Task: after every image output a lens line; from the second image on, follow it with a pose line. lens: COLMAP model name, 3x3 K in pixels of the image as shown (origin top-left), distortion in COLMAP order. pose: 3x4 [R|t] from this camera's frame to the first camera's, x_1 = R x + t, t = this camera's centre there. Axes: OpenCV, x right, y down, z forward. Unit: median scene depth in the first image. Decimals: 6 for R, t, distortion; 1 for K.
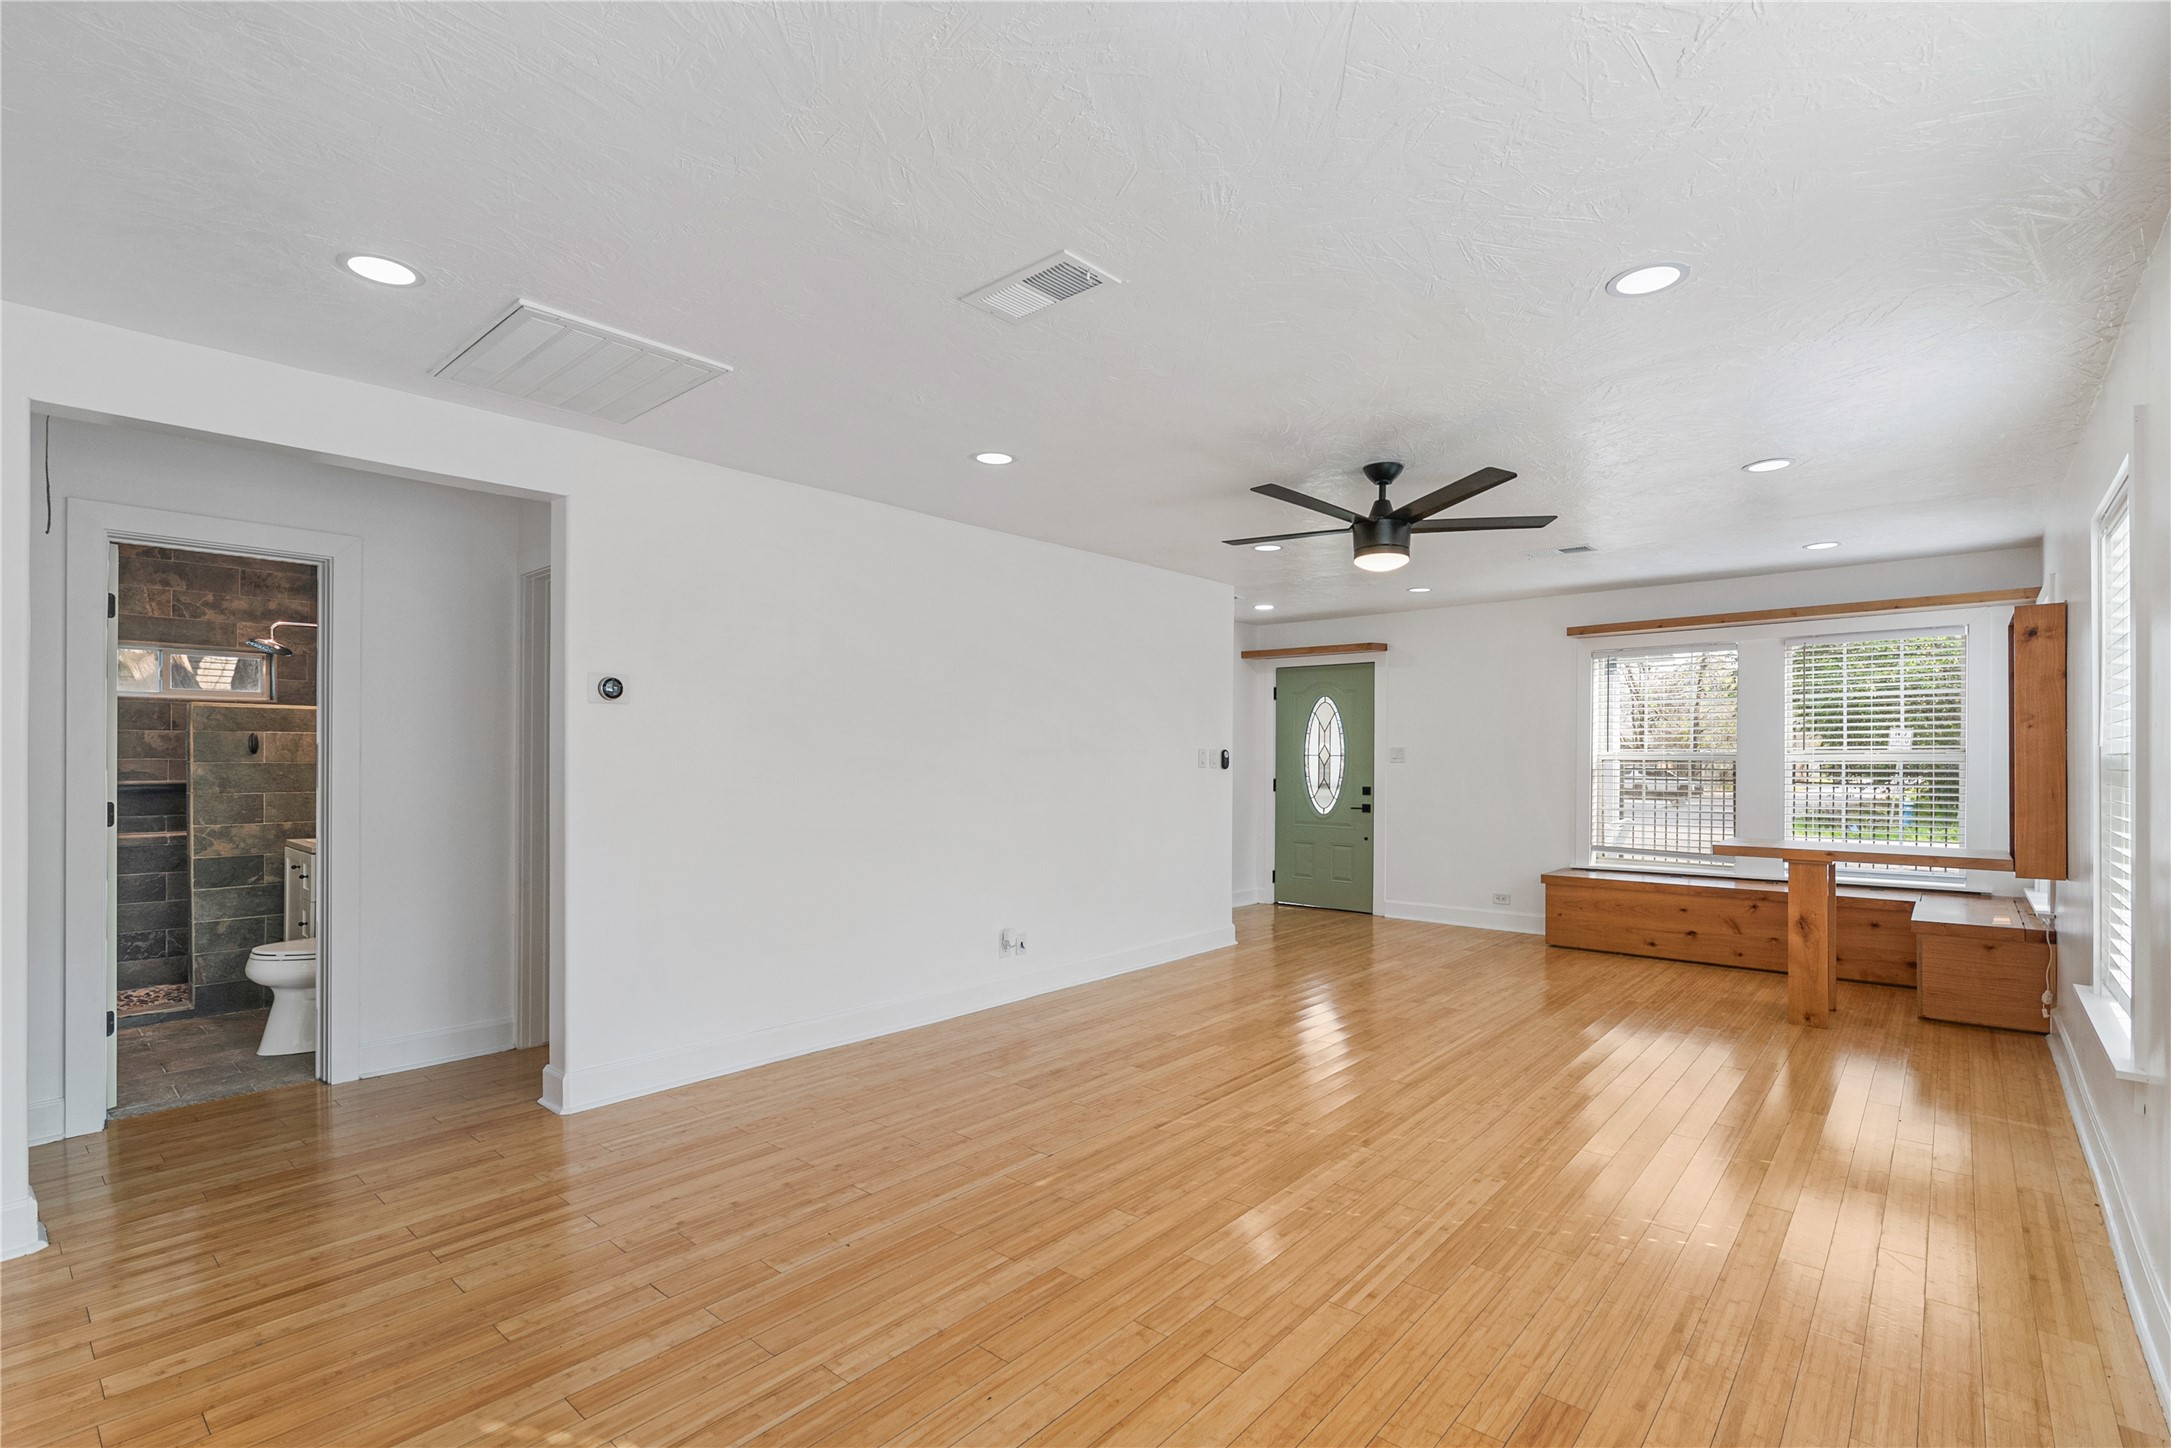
lens RADIAL K [[1006.7, 0, 1073.9], [0, 1006.7, 756.0], [0, 0, 1]] dist [-0.010071, 0.001385]
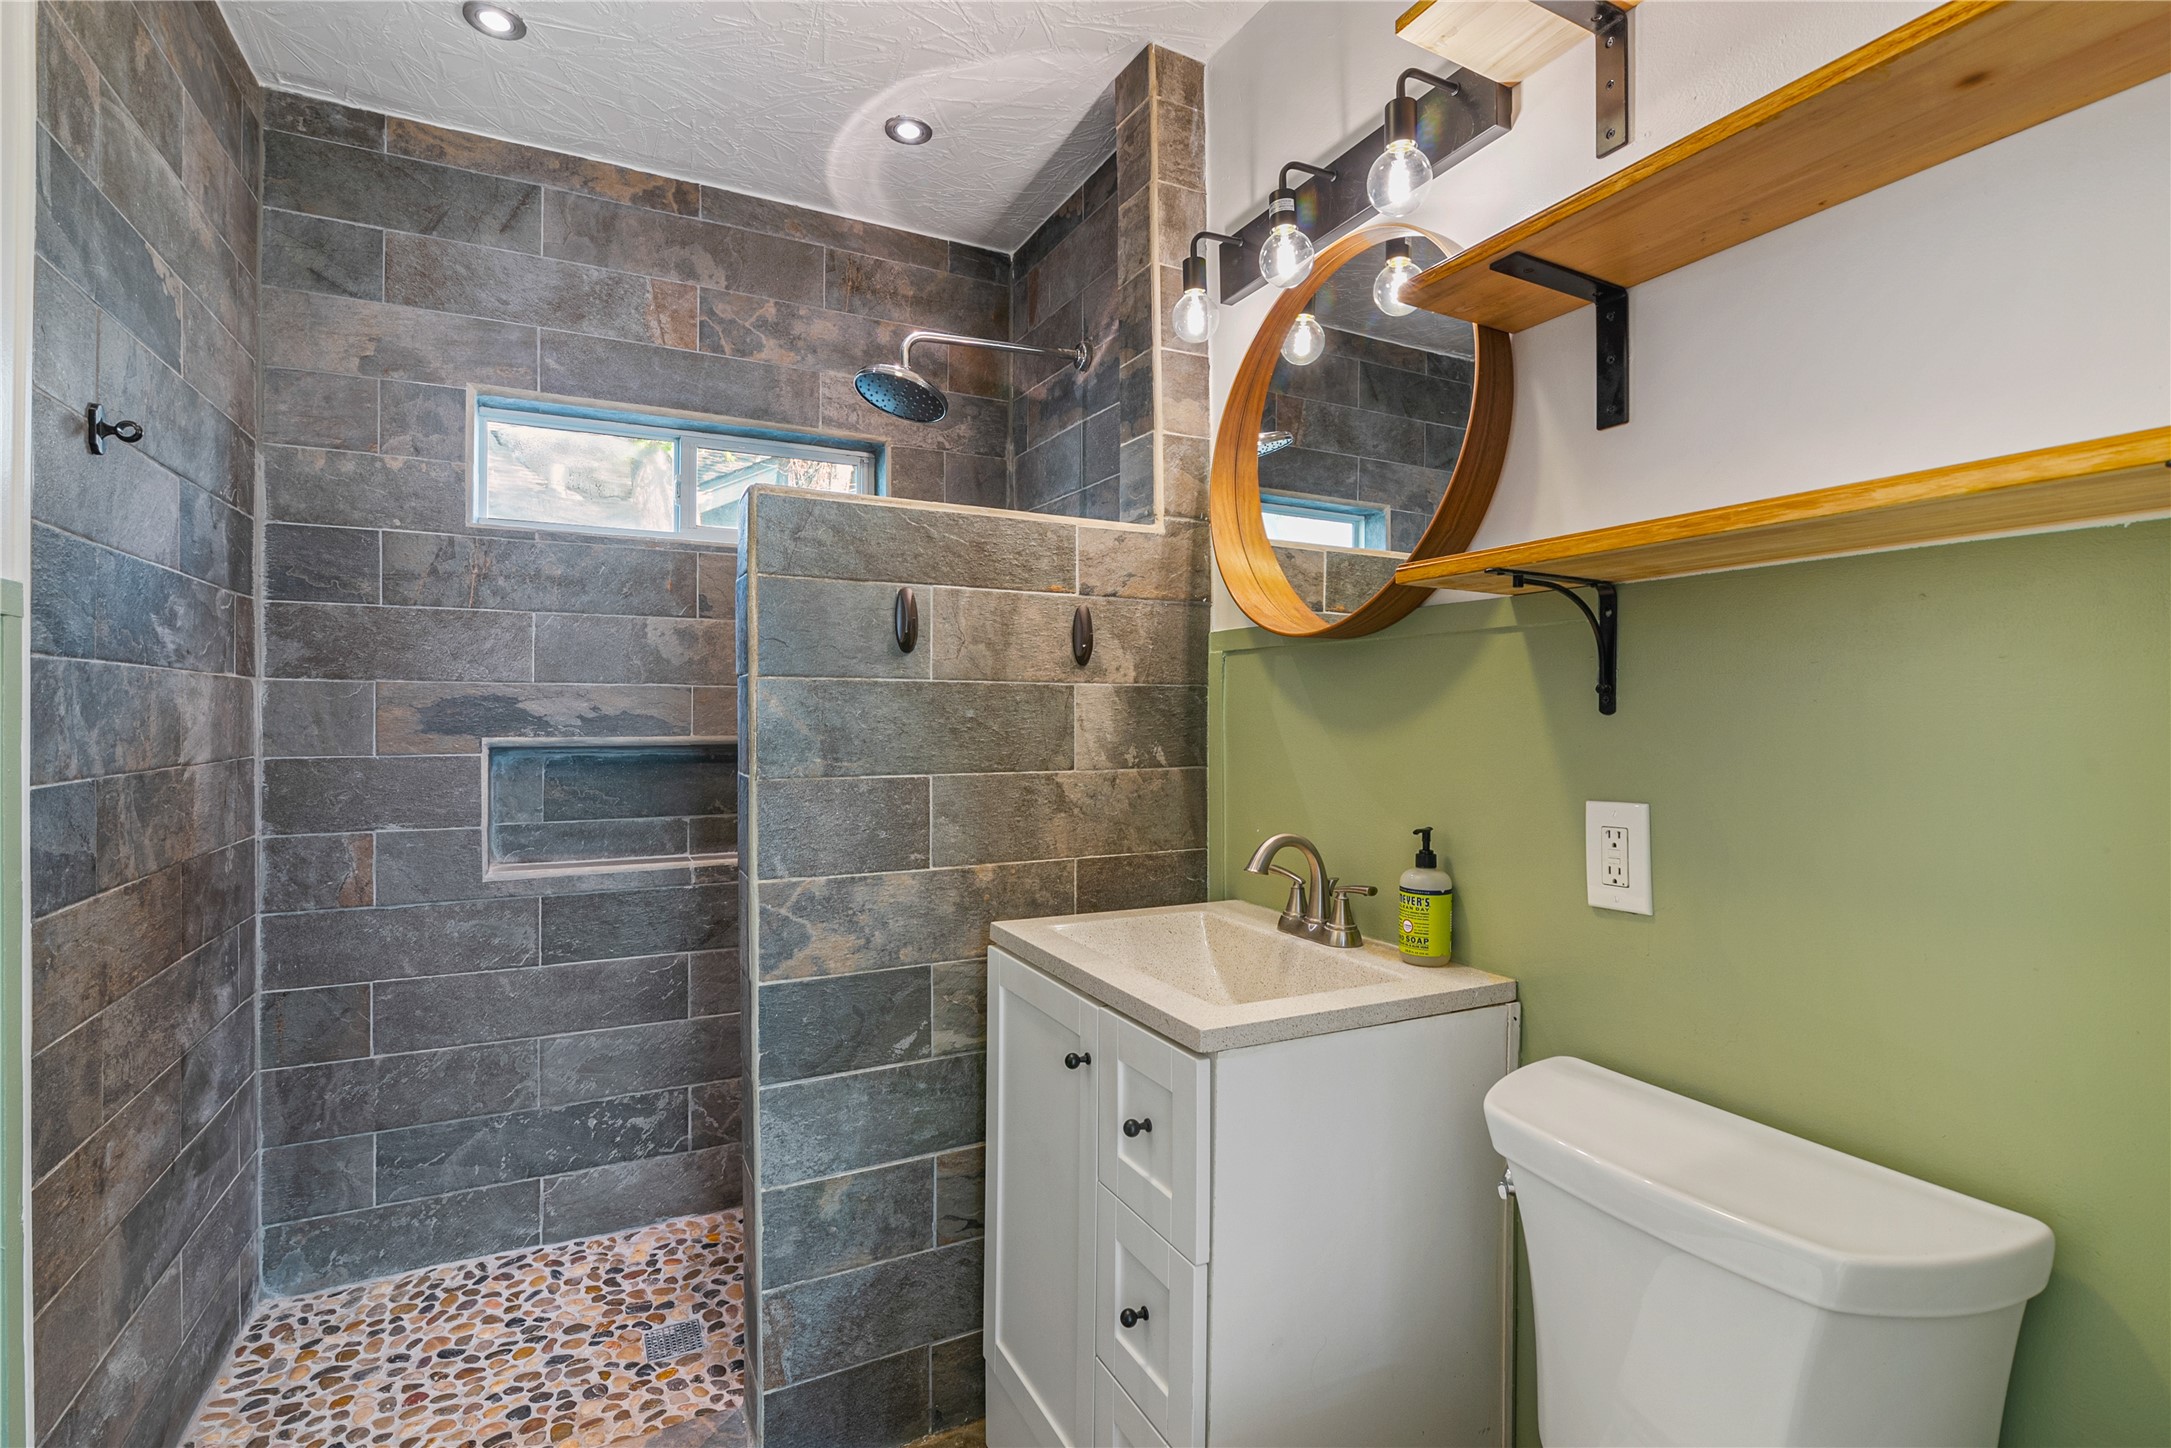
lens RADIAL K [[1006.7, 0, 1080.0], [0, 1006.7, 717.1], [0, 0, 1]] dist [-0.010071, 0.001385]
pose [[0.933563, 0.000800, -0.358411, -0.642917], [0.000313, 0.999995, 0.003049, 0.017105], [0.358412, -0.002959, 0.933559, 0.708173]]
